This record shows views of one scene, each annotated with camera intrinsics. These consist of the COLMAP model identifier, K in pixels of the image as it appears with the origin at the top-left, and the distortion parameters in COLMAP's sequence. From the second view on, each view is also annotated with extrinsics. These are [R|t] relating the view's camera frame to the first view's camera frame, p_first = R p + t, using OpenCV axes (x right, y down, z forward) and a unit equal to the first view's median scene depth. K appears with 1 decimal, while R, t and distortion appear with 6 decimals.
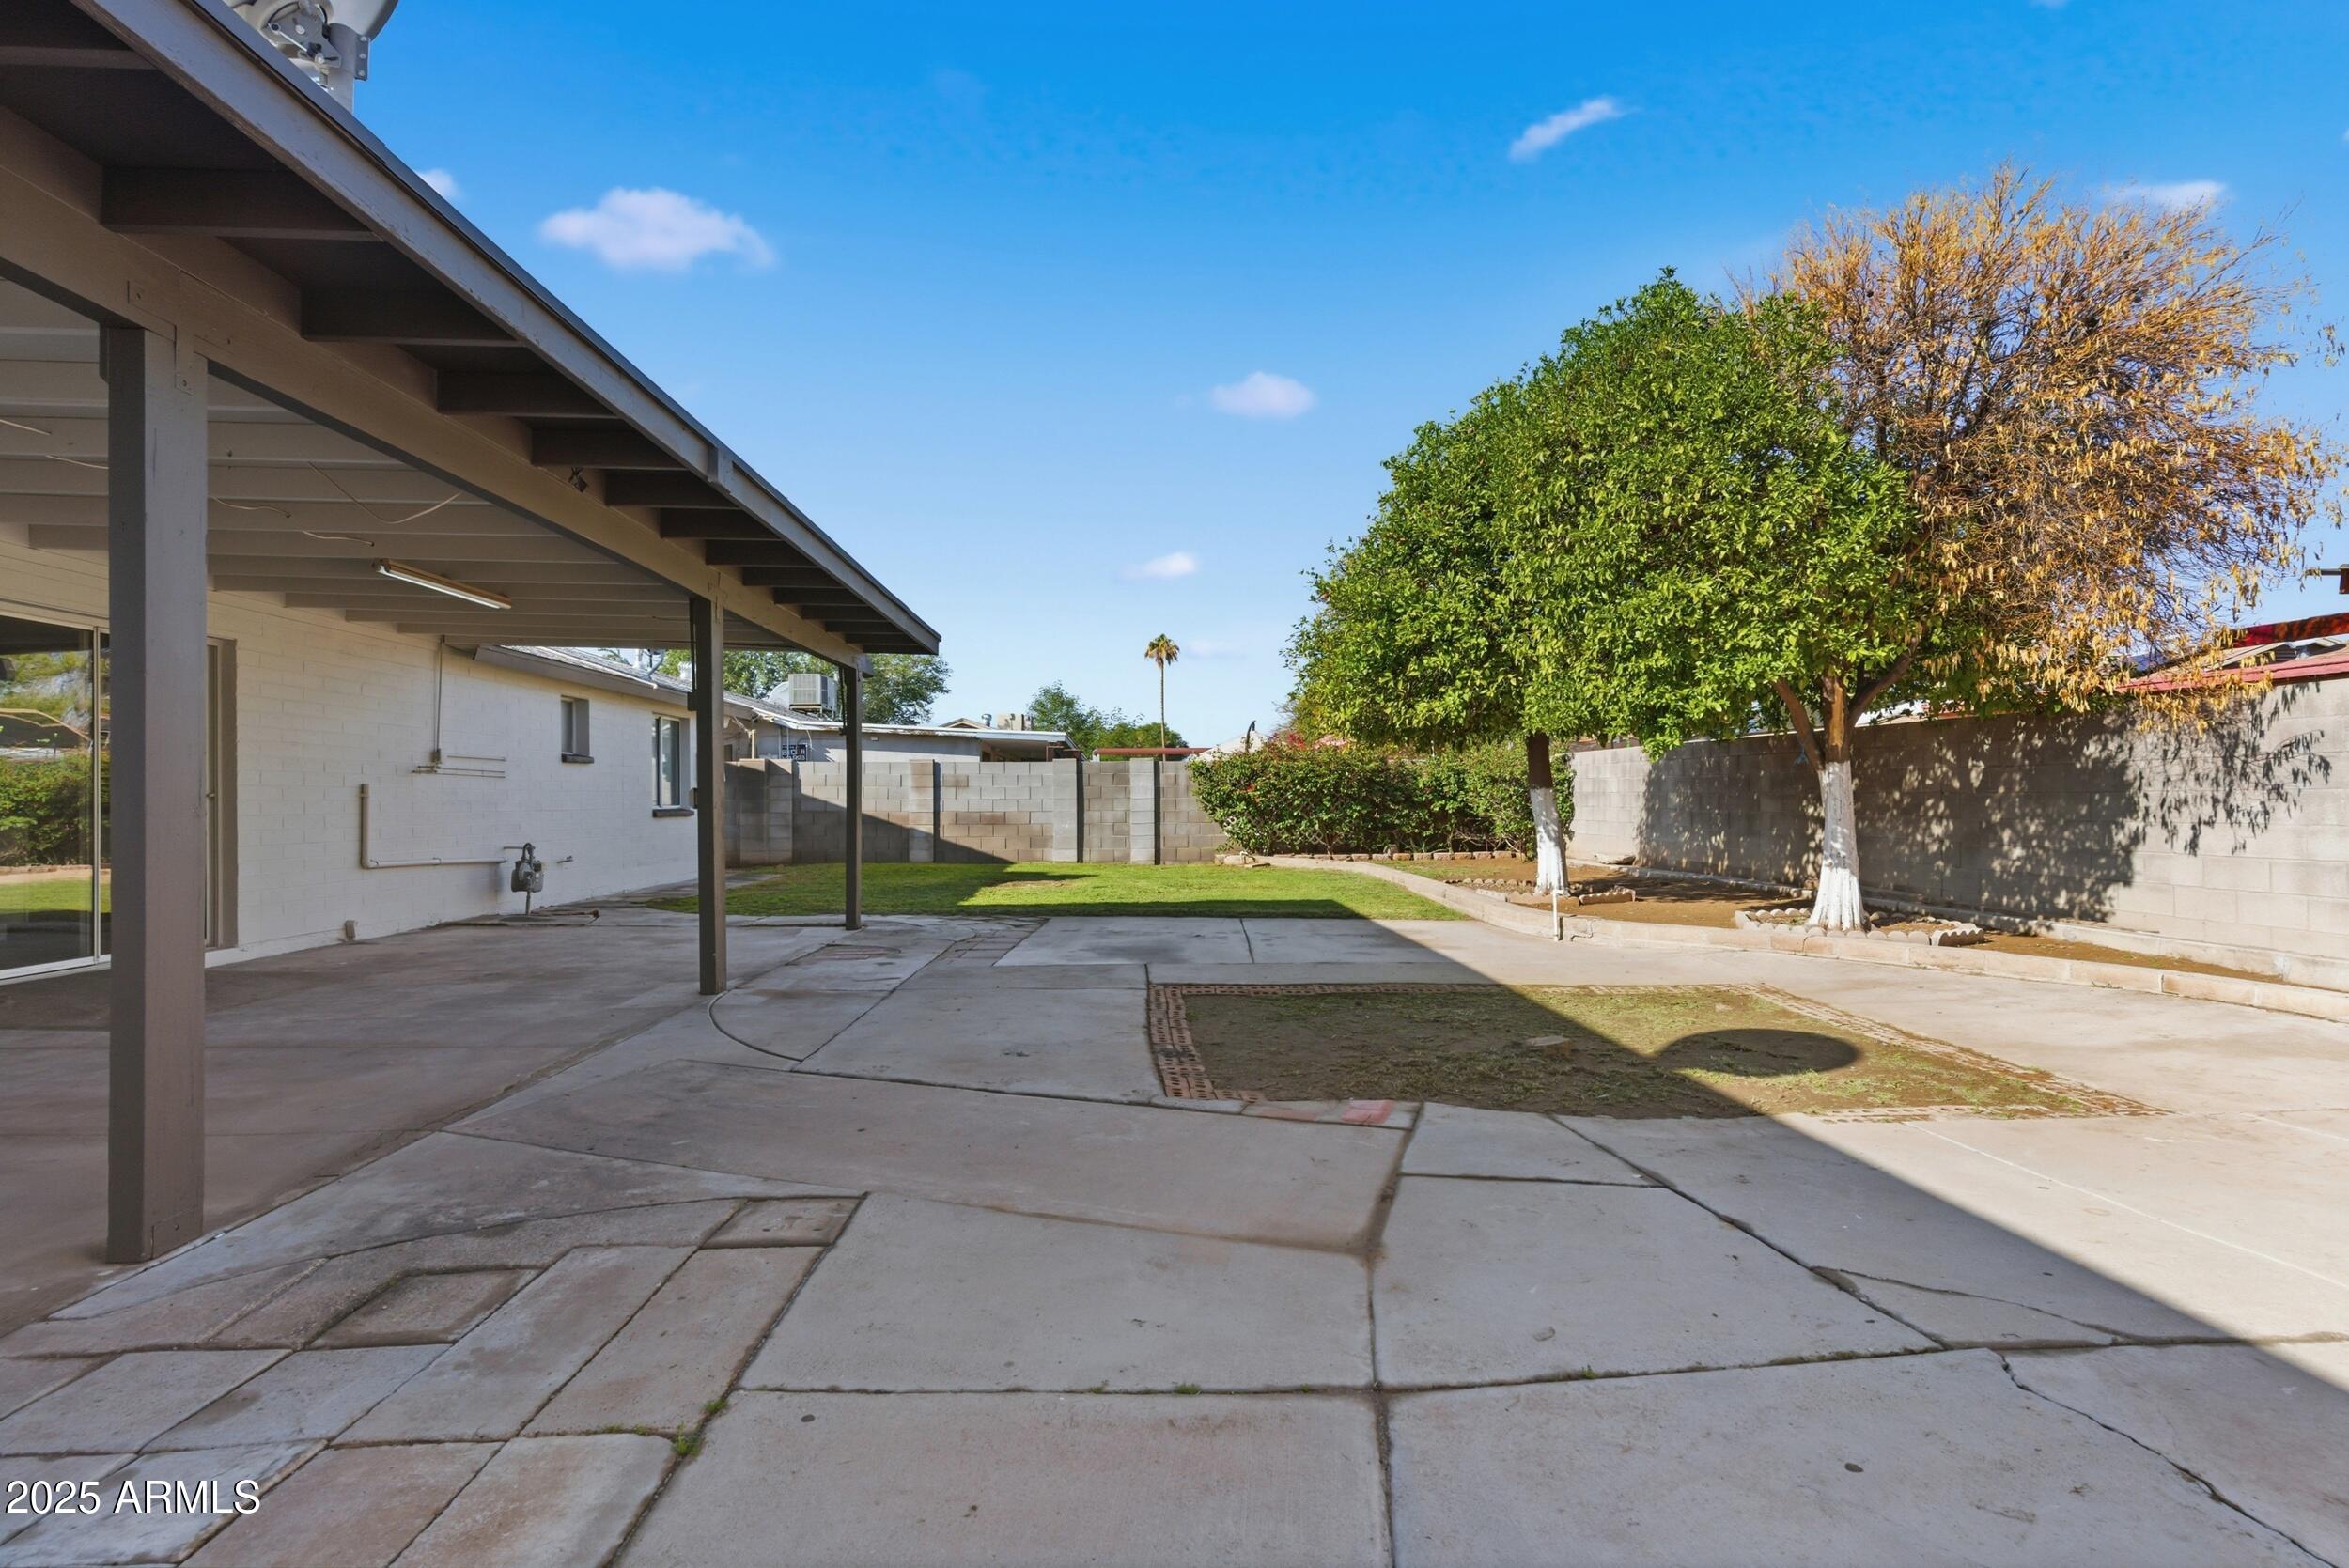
lens RADIAL K [[1178.2, 0, 1177.1], [0, 1178.2, 787.1], [0, 0, 1]] dist [0.004315, 0.001891]
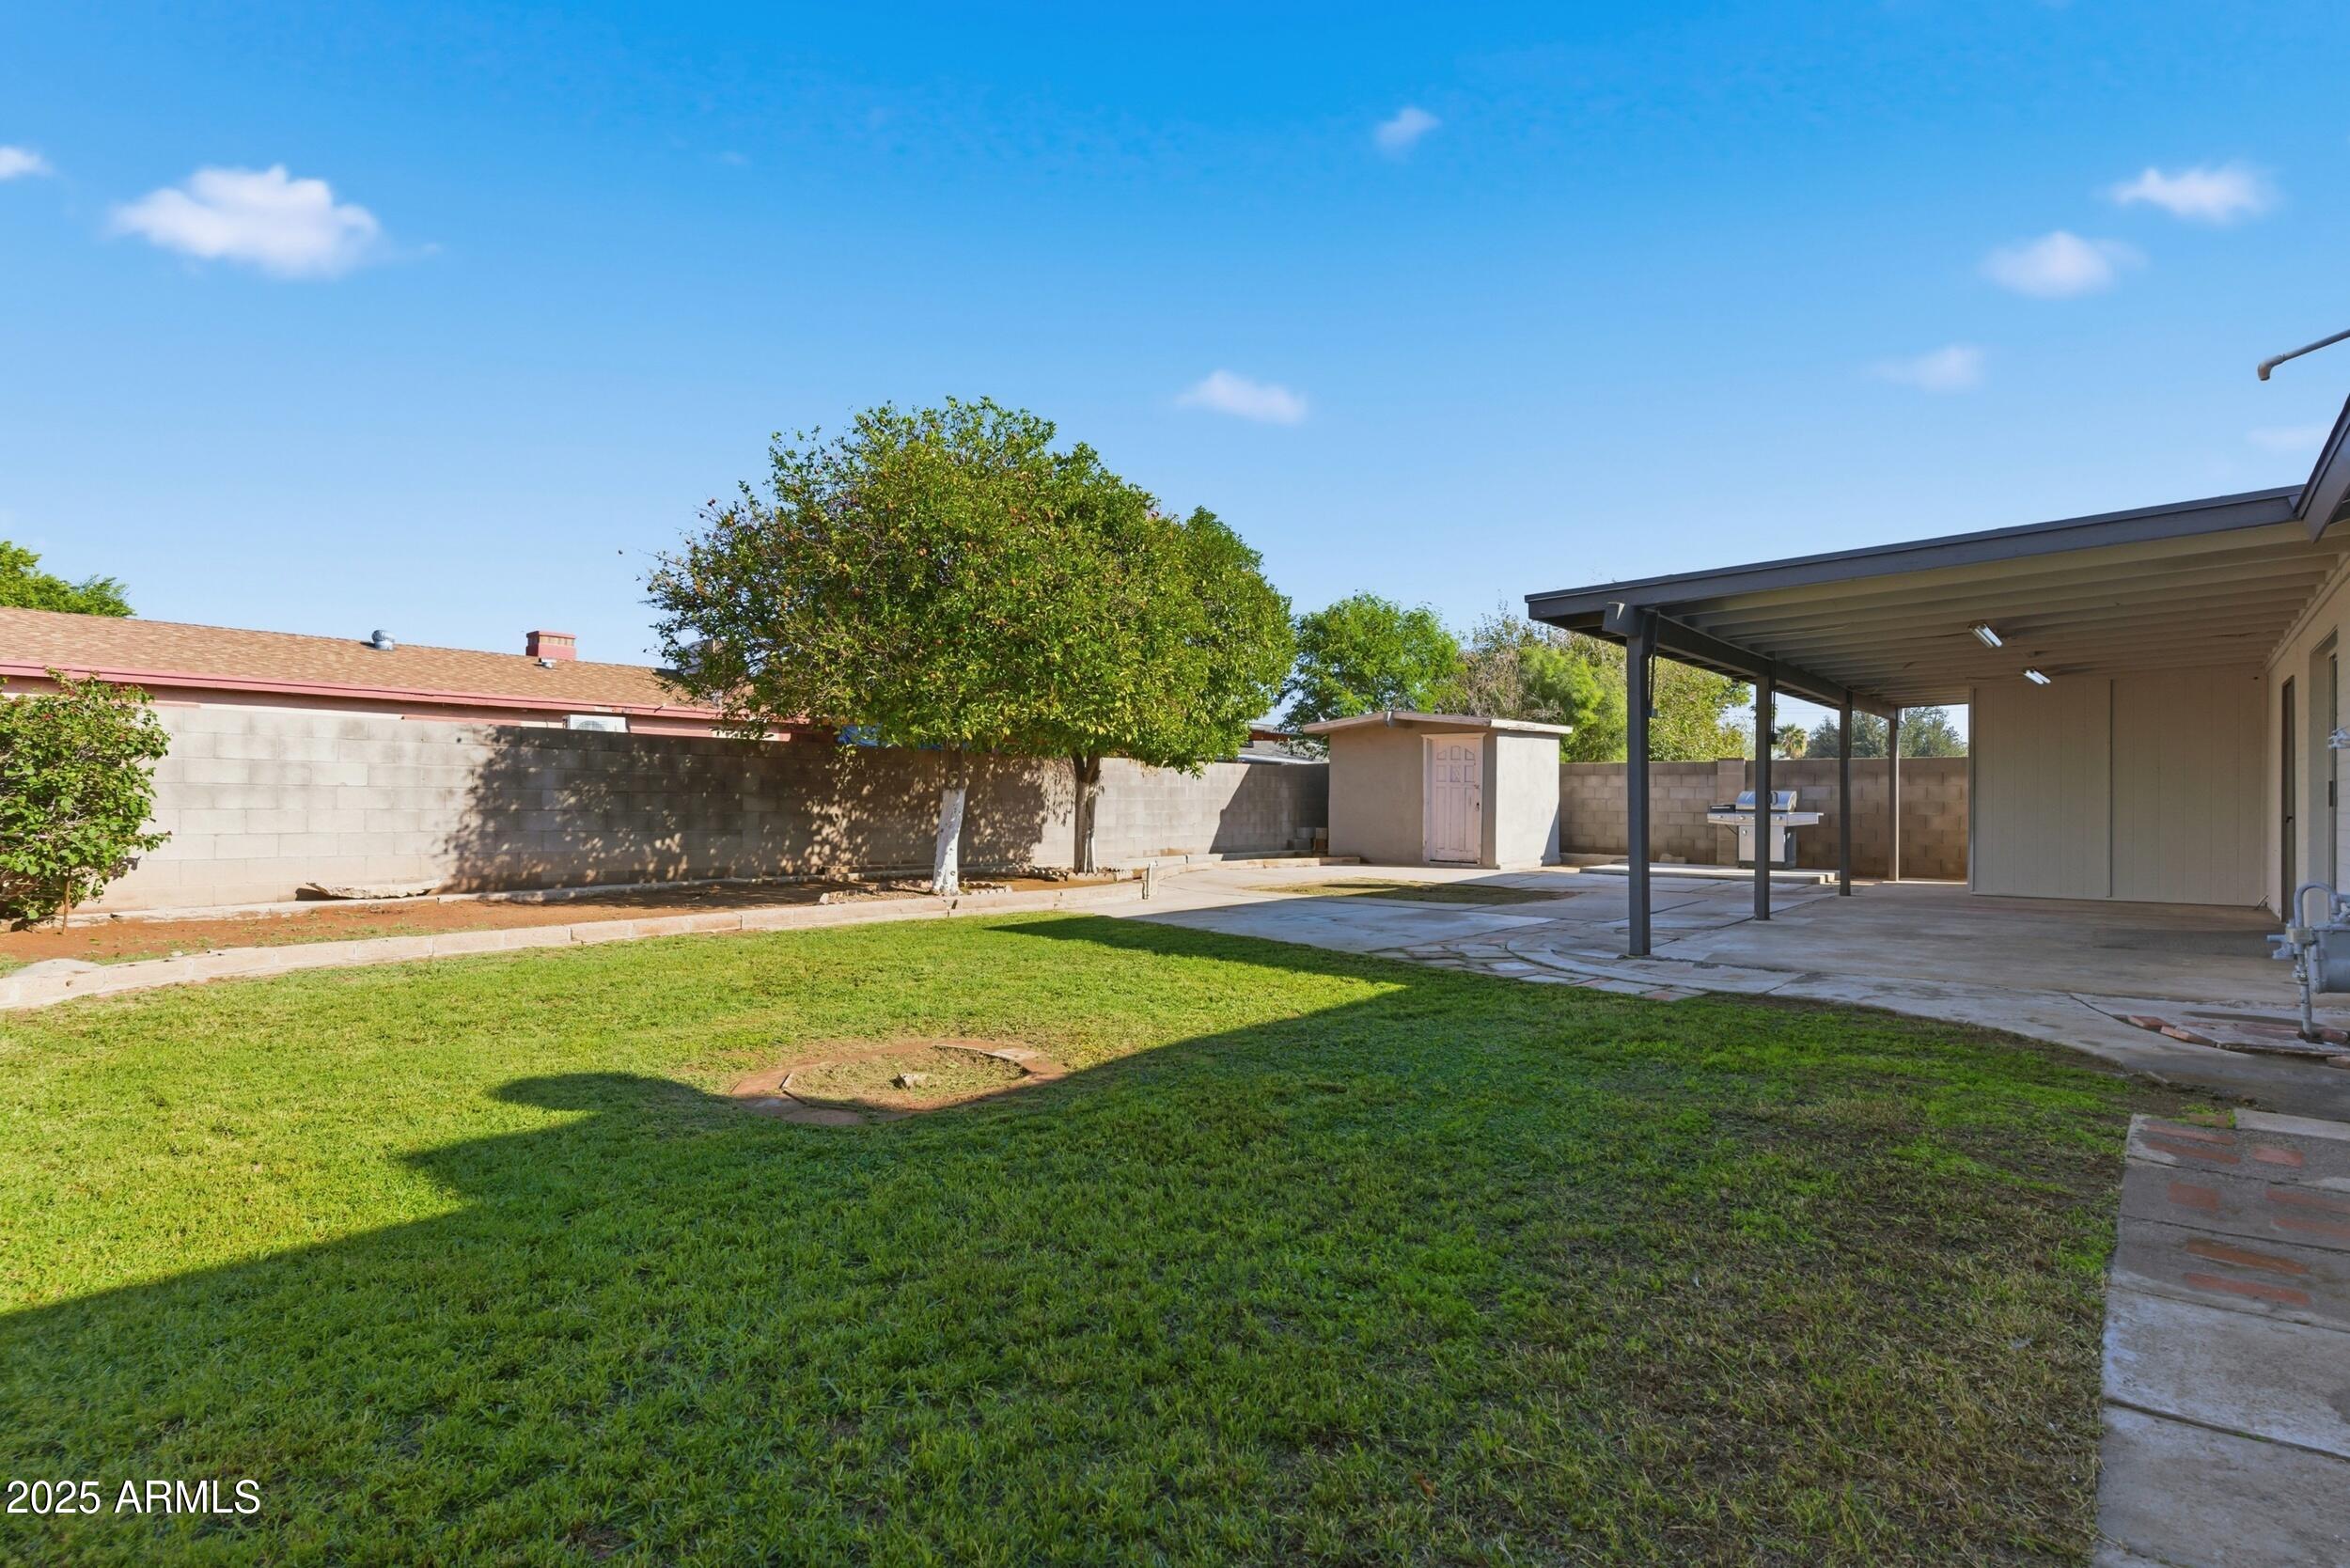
lens RADIAL K [[1178.8, 0, 1174.1], [0, 1178.8, 796.6], [0, 0, 1]] dist [0.004315, 0.001891]
pose [[-0.741326, 0.009388, 0.671080, -0.145119], [-0.005229, 0.999791, -0.019762, 0.007876], [-0.671125, -0.018159, -0.741122, 0.452997]]
